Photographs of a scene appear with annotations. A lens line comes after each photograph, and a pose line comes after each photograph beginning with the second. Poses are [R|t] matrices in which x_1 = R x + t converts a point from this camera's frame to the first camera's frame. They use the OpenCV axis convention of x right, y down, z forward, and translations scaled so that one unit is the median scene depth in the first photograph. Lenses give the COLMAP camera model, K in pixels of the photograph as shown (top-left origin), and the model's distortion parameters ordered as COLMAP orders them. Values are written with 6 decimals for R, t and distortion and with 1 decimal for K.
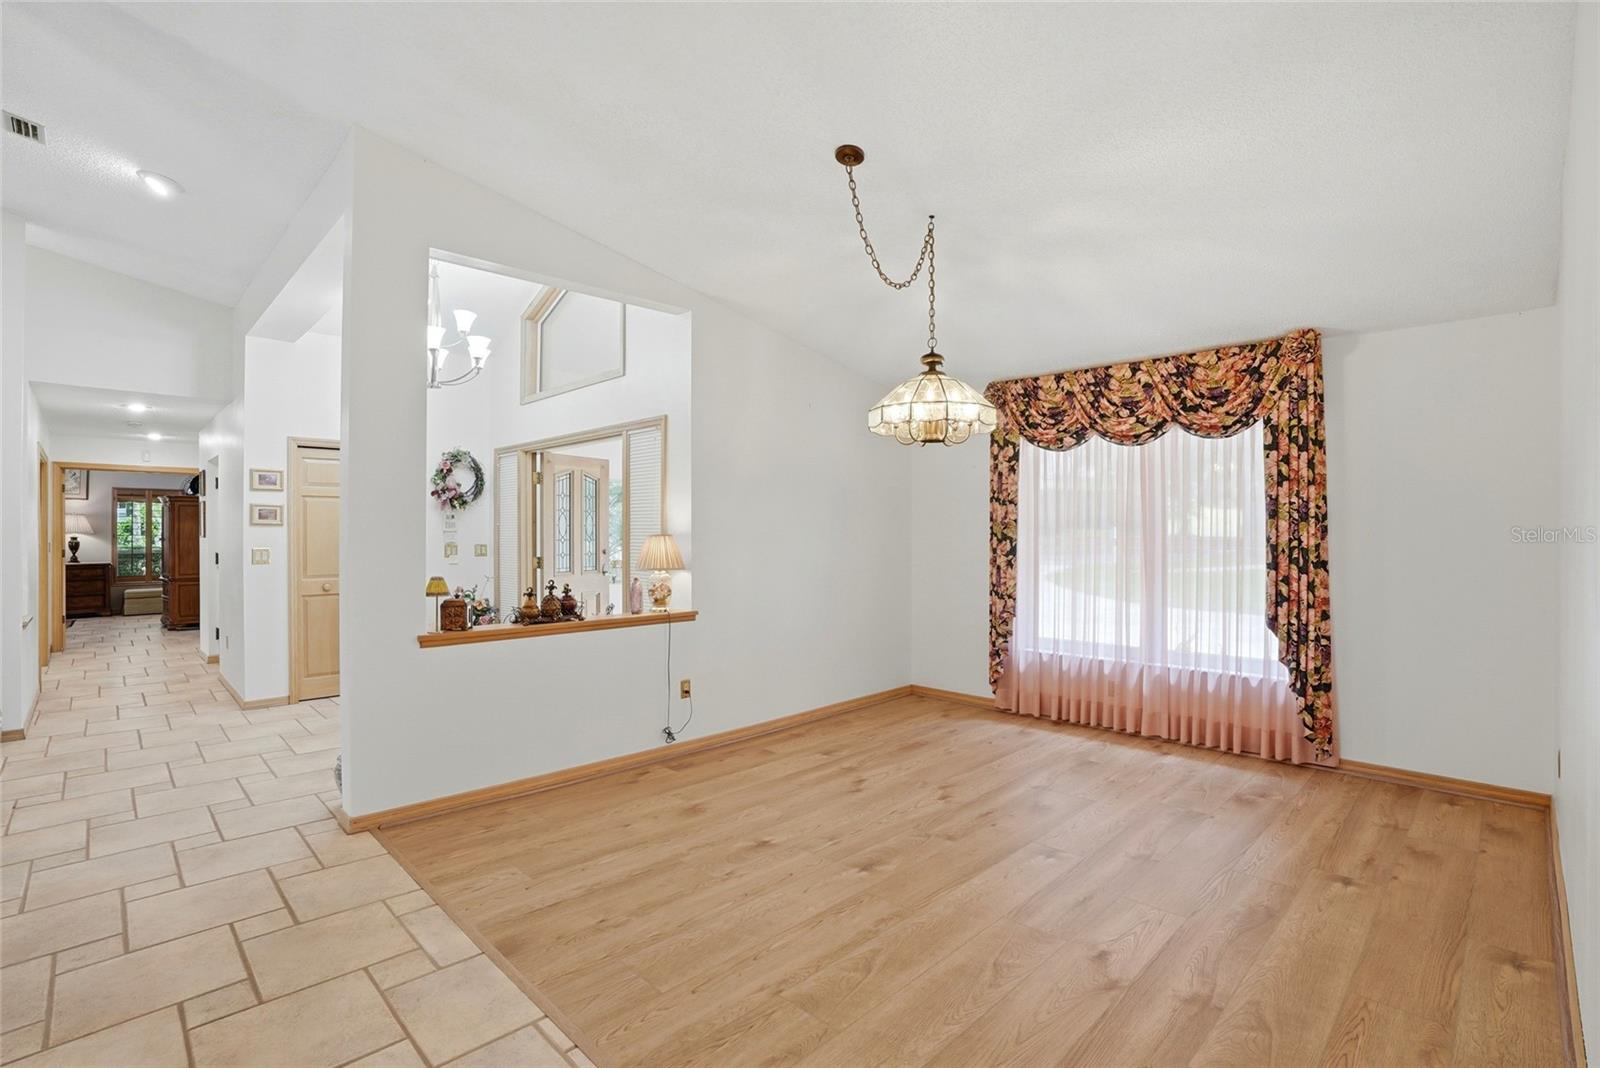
lens RADIAL K [[744.8, 0, 808.1], [0, 744.8, 531.2], [0, 0, 1]] dist [-0.083003, 0.035516]
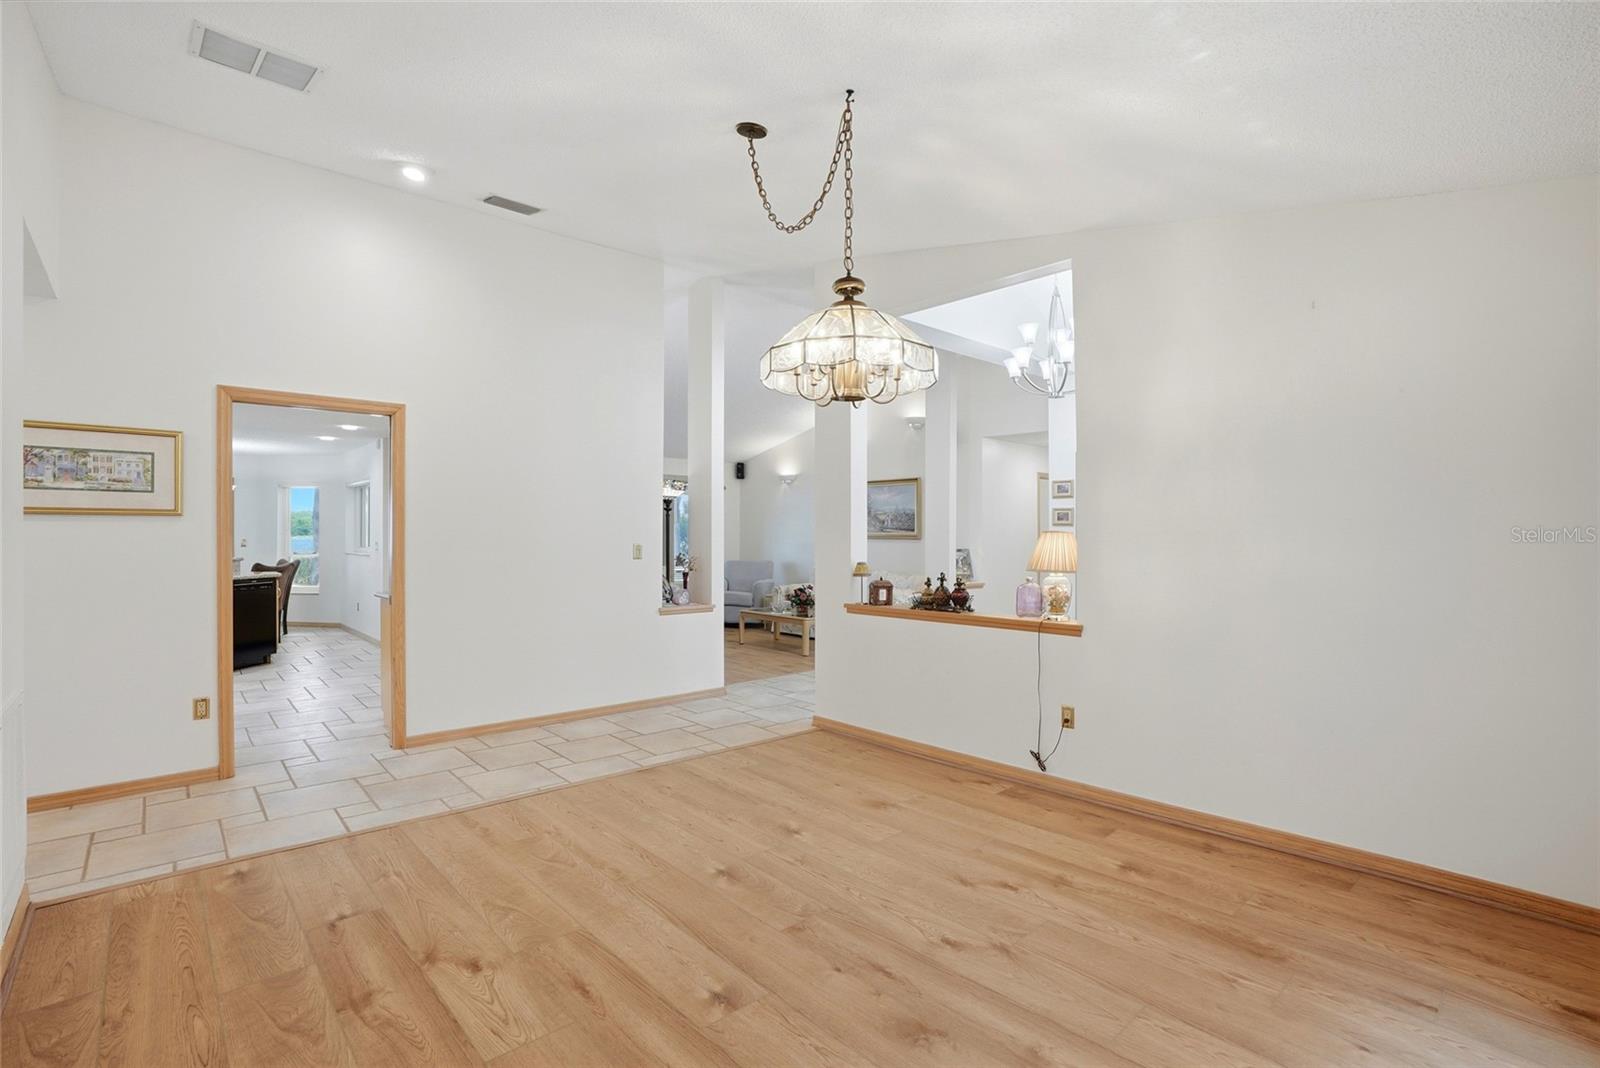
lens RADIAL K [[744.8, 0, 808.1], [0, 744.8, 531.2], [0, 0, 1]] dist [-0.083003, 0.035516]
pose [[-0.035033, 0.000111, -0.999386, 0.862165], [-0.003283, 0.999995, 0.000226, 0.004919], [0.999381, 0.003288, -0.035033, 0.943539]]
